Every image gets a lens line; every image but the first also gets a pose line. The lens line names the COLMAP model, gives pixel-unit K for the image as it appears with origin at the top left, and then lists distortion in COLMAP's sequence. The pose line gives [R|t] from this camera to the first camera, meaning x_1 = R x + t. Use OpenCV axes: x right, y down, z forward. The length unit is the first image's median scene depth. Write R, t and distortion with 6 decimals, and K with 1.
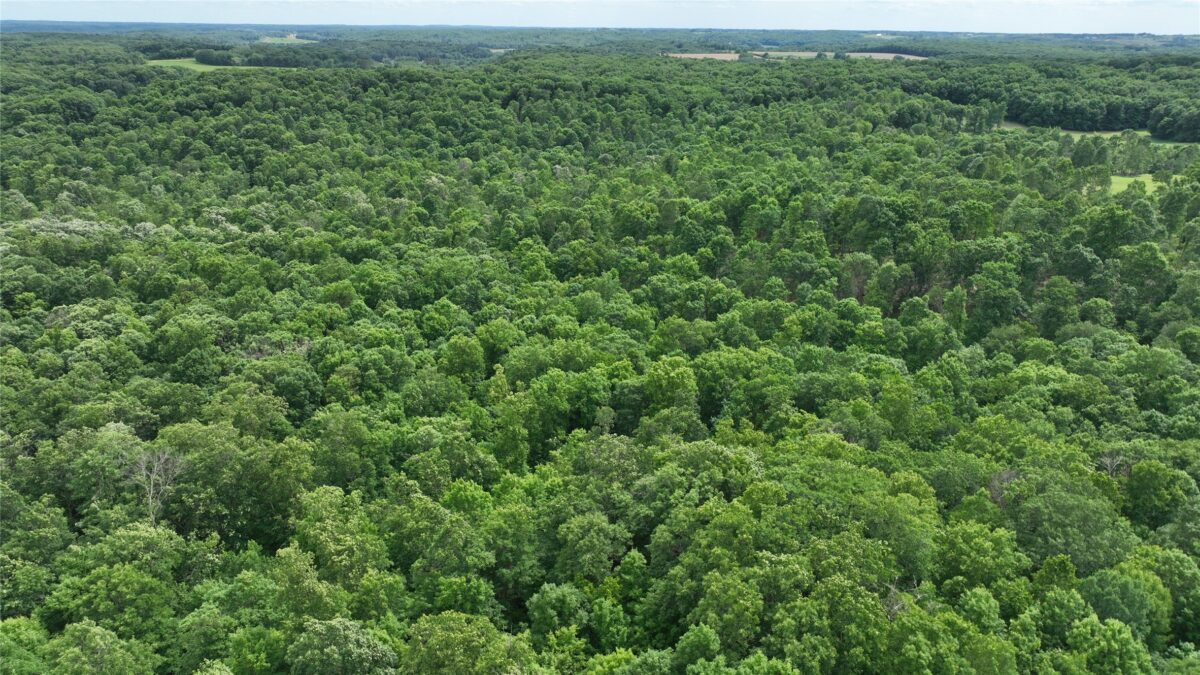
lens RADIAL K [[848.0, 0, 600.5], [0, 848.0, 335.7], [0, 0, 1]] dist [-0.001528, 0.021303]
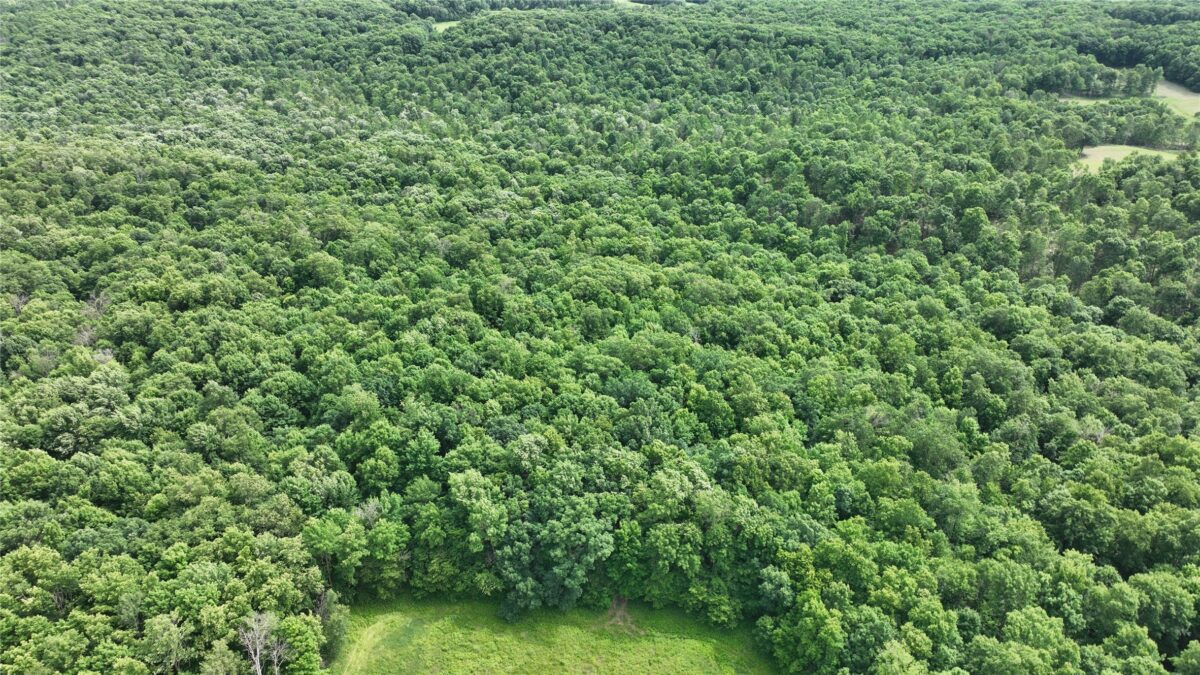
lens RADIAL K [[848.0, 0, 600.4], [0, 848.0, 336.5], [0, 0, 1]] dist [-0.001528, 0.021303]
pose [[0.948745, 0.143101, -0.281790, 0.231872], [-0.109988, 0.985383, 0.130091, 0.002767], [0.296287, -0.092429, 0.950616, -0.444012]]
